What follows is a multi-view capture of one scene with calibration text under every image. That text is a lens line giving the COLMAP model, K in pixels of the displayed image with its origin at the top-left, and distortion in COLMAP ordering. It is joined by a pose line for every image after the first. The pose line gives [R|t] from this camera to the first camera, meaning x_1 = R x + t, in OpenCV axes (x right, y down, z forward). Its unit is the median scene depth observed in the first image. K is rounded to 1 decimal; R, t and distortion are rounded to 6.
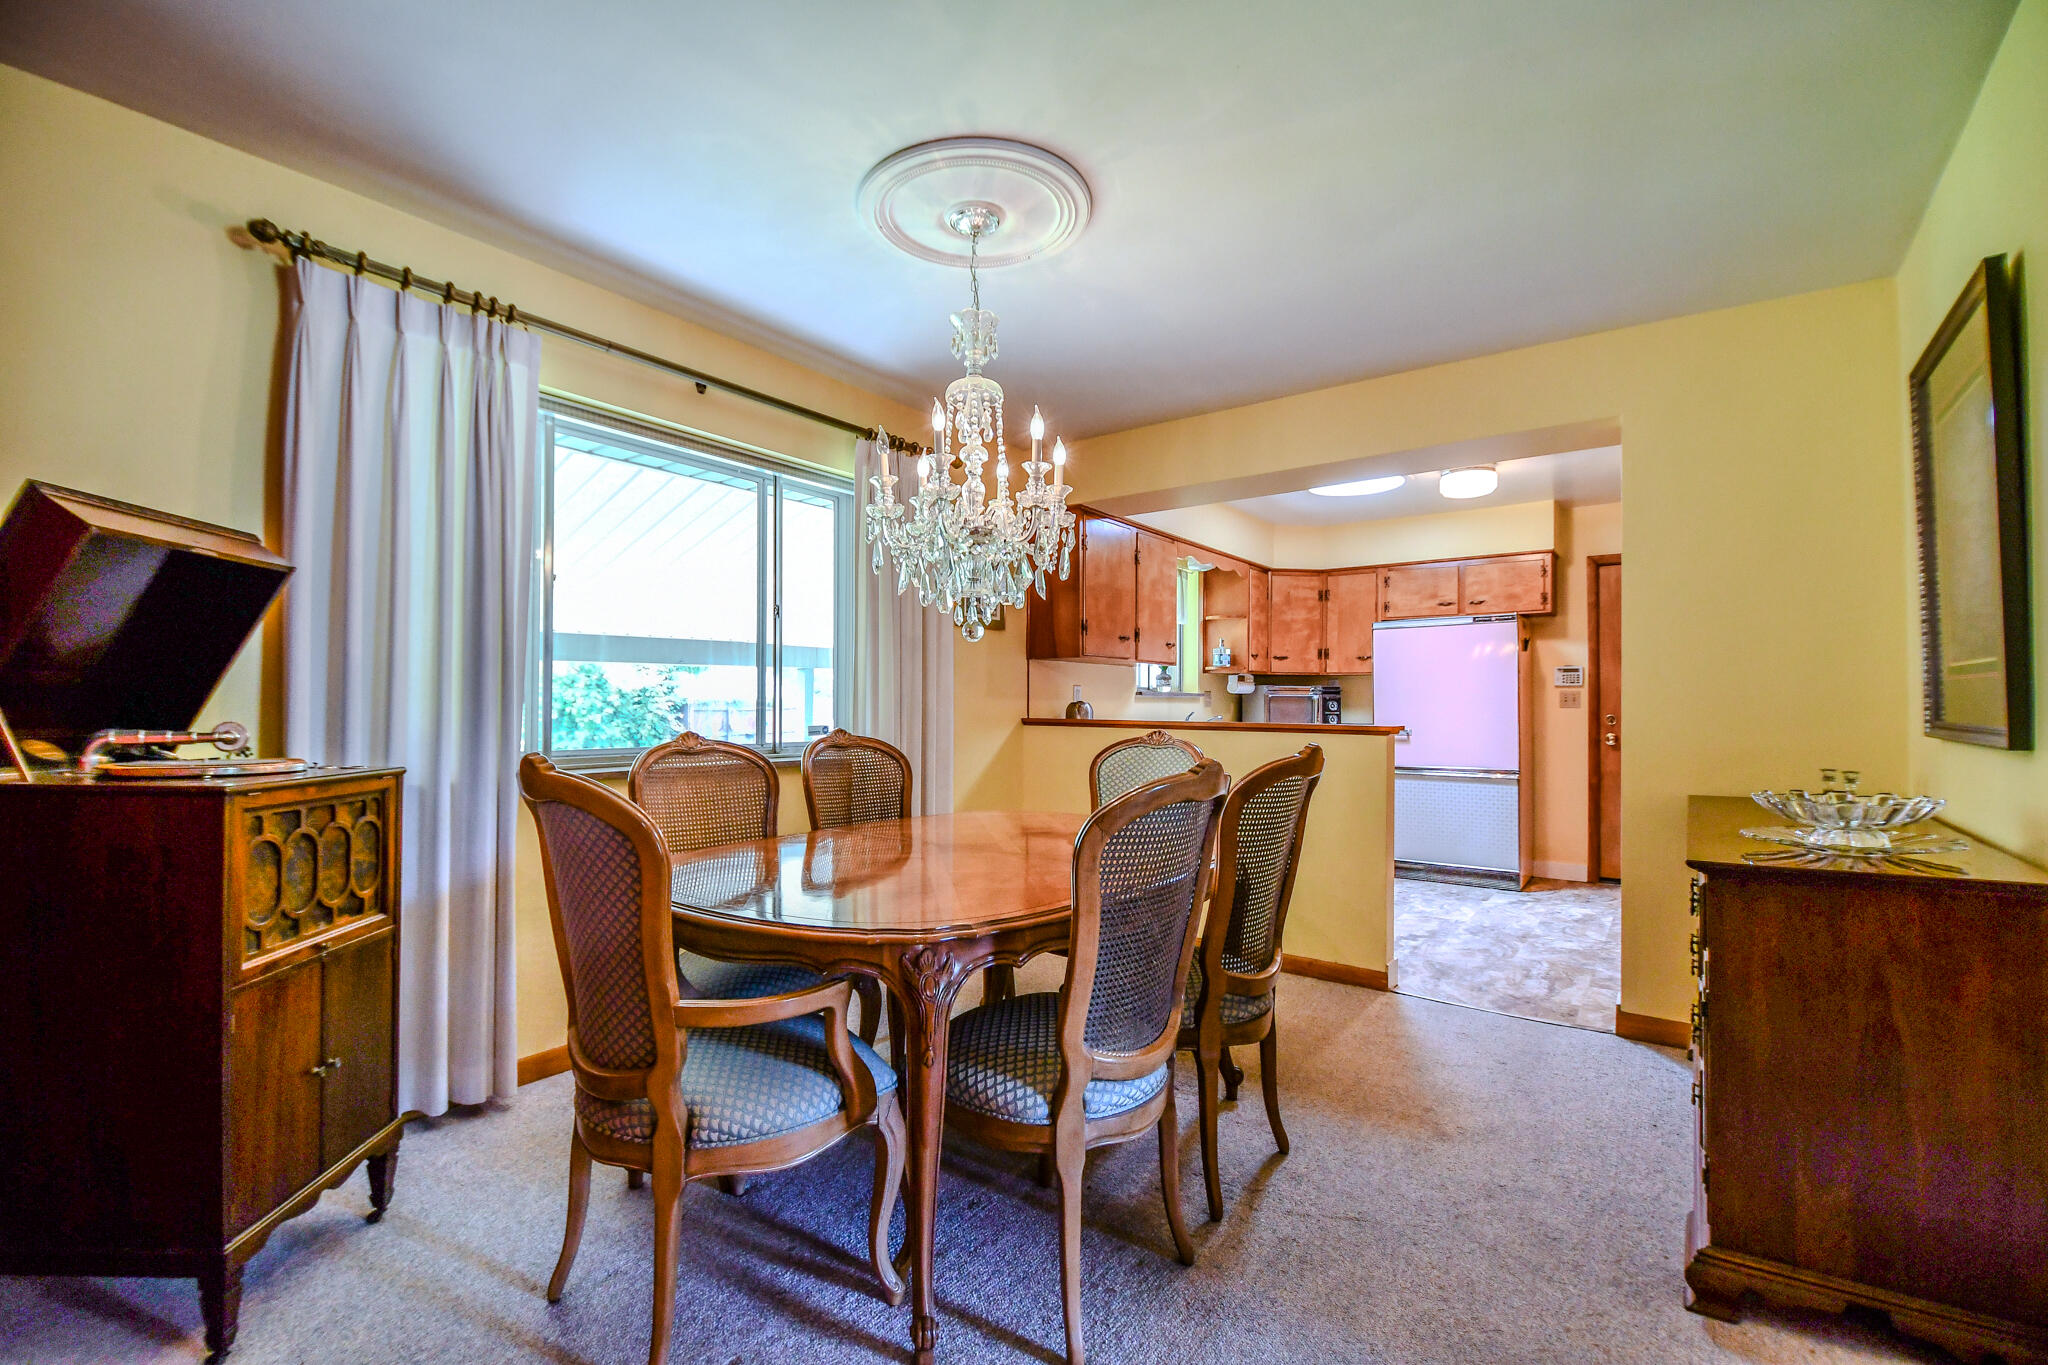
lens RADIAL K [[892.6, 0, 987.1], [0, 892.6, 696.1], [0, 0, 1]] dist [0.009949, -0.014215]
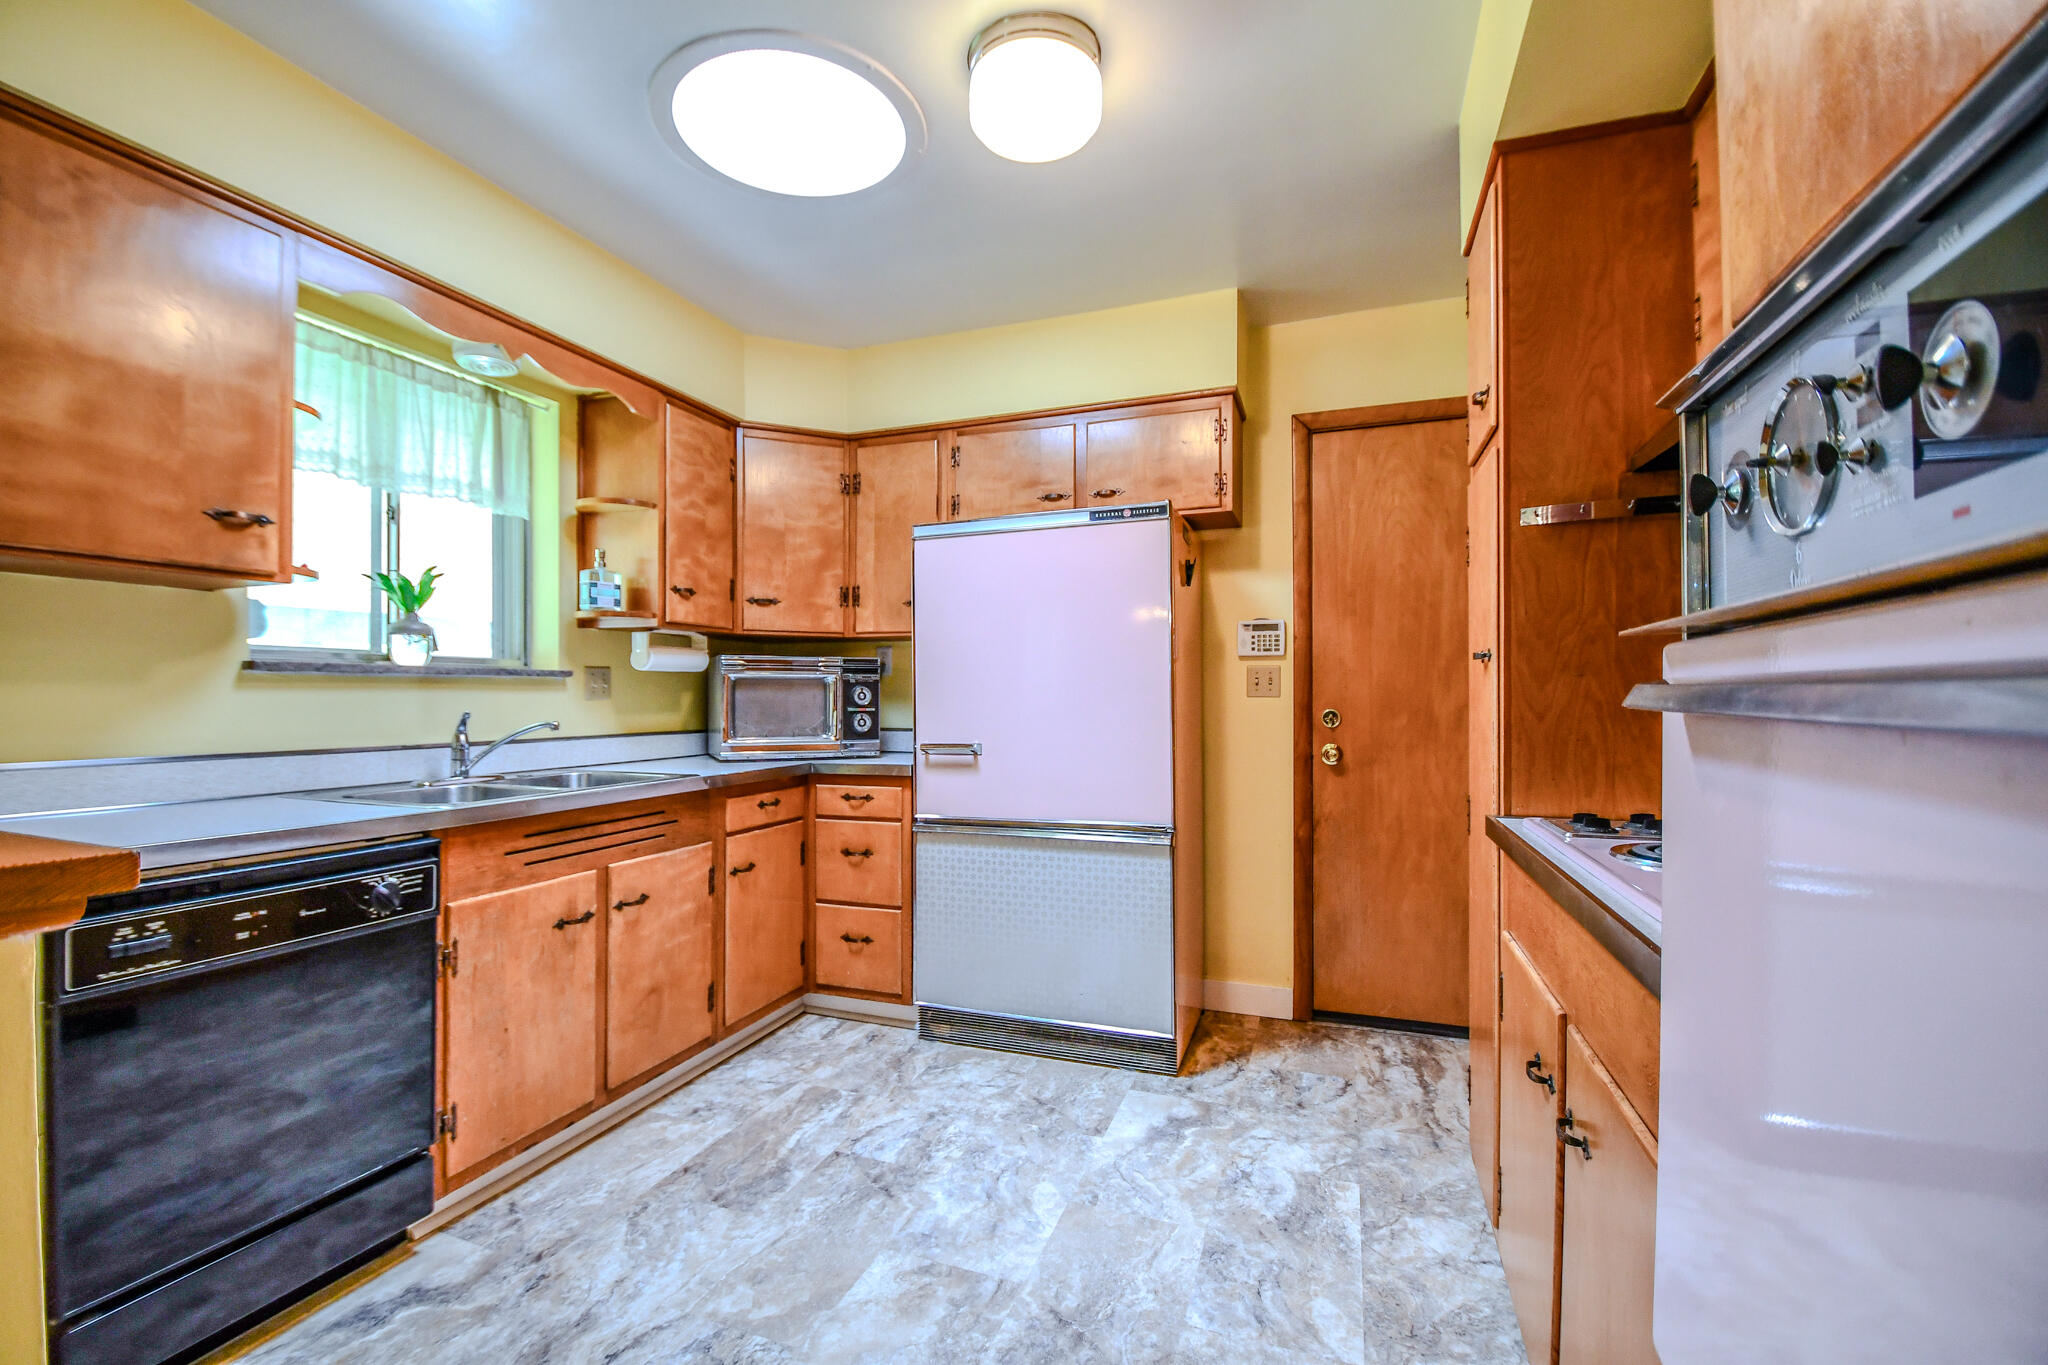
lens RADIAL K [[892.6, 0, 998.2], [0, 892.6, 696.5], [0, 0, 1]] dist [0.009949, -0.014215]
pose [[0.956201, -0.004682, 0.292672, 0.335586], [0.002528, 0.999967, 0.007738, 0.007878], [-0.292699, -0.006659, 0.956182, 0.522968]]
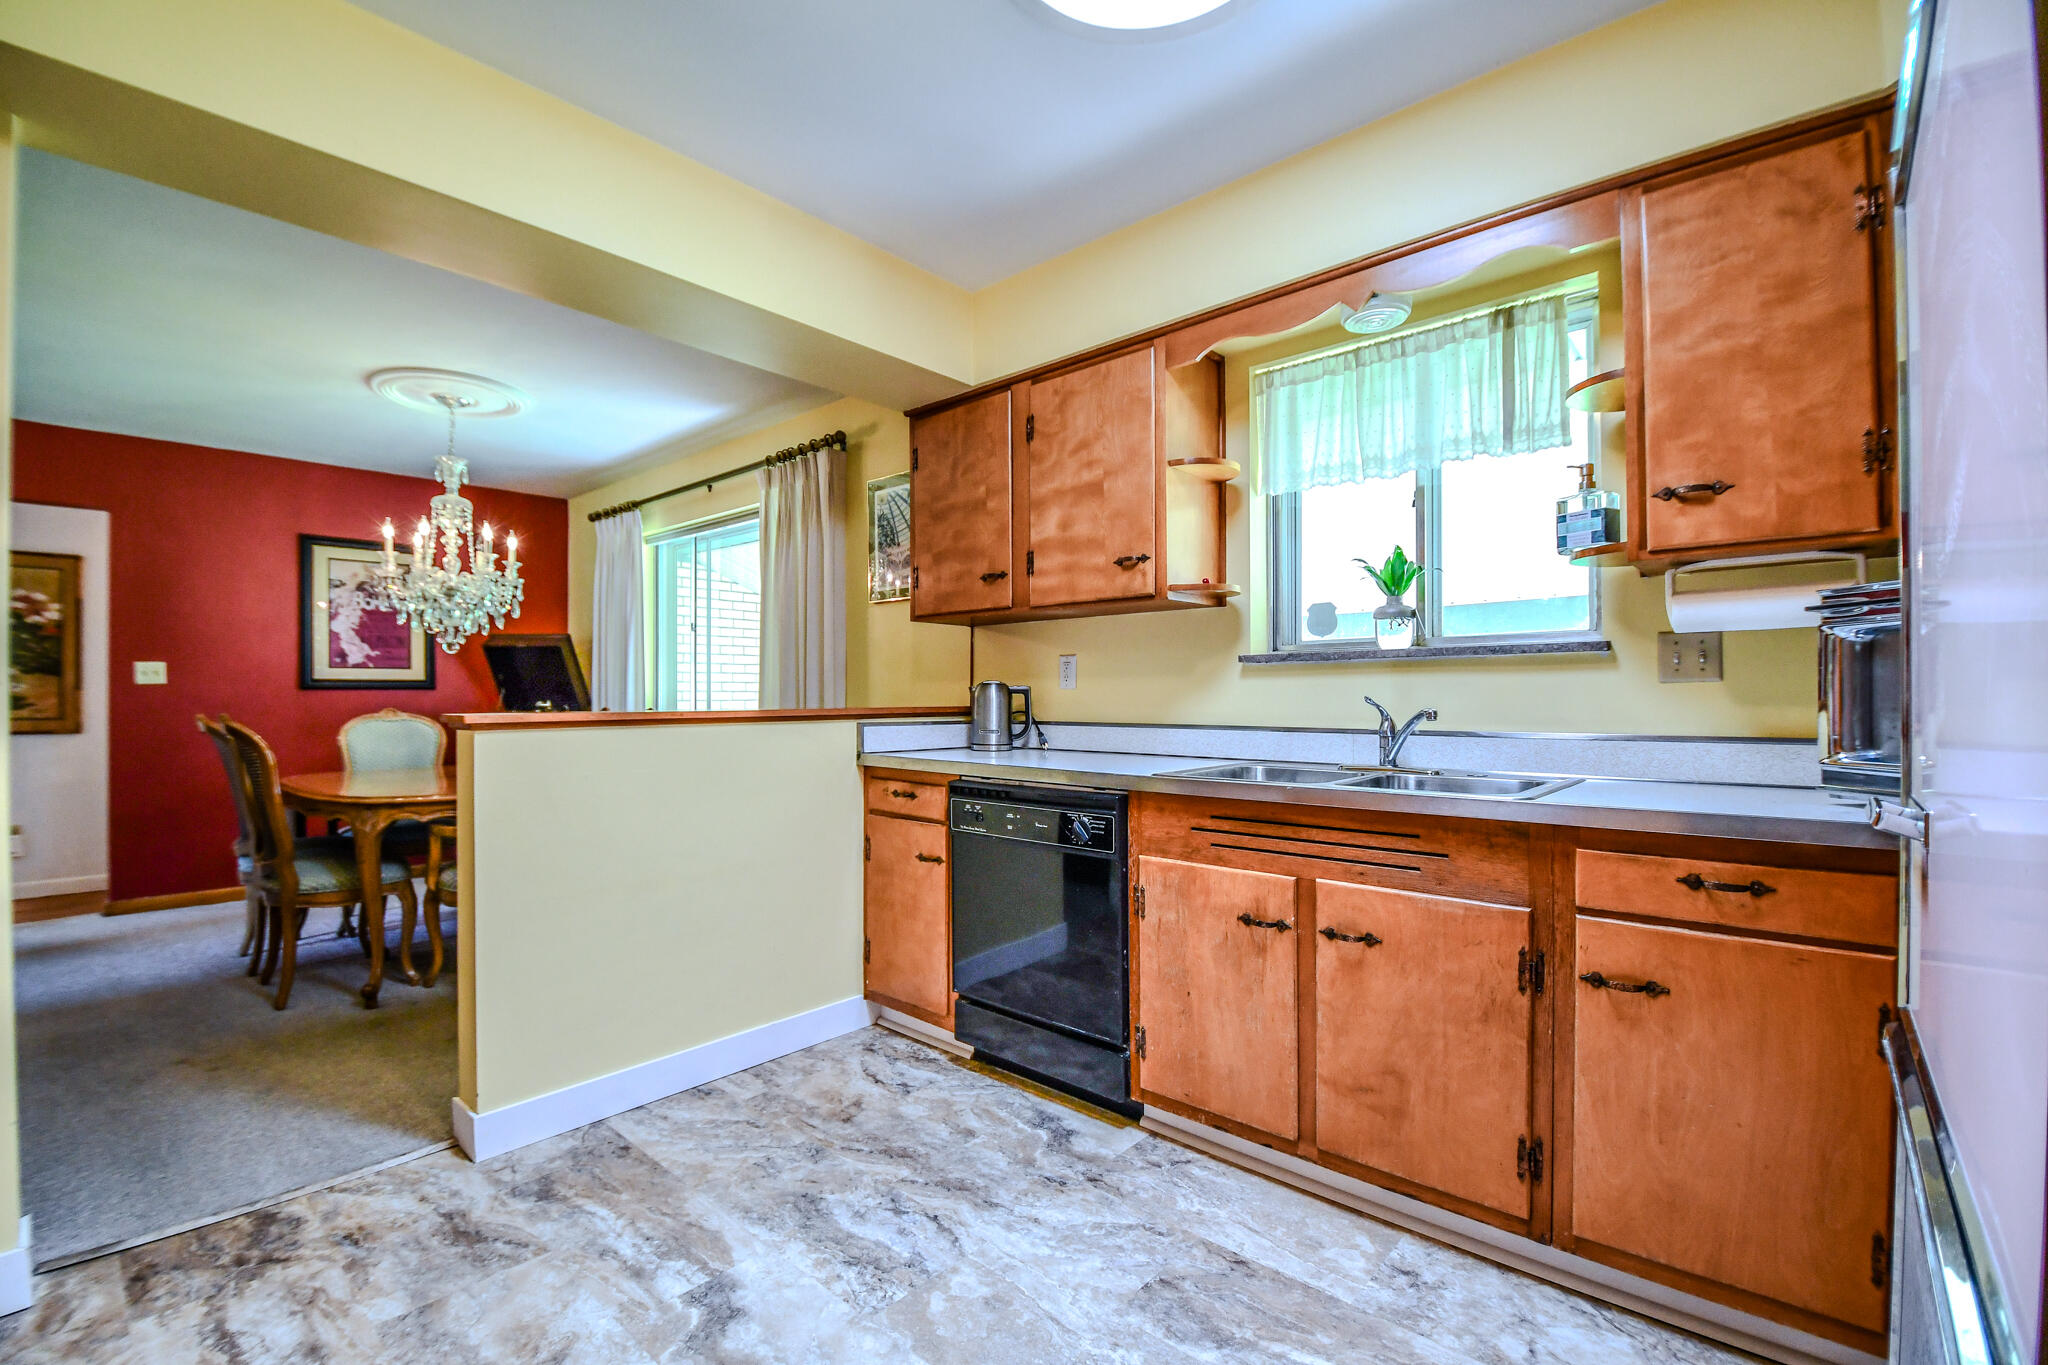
lens RADIAL K [[892.6, 0, 997.0], [0, 892.6, 689.8], [0, 0, 1]] dist [0.009949, -0.014215]
pose [[-0.089306, -0.011013, -0.995943, 0.613142], [0.012651, 0.999846, -0.012191, 0.016986], [0.995924, -0.013688, -0.089153, 0.846148]]
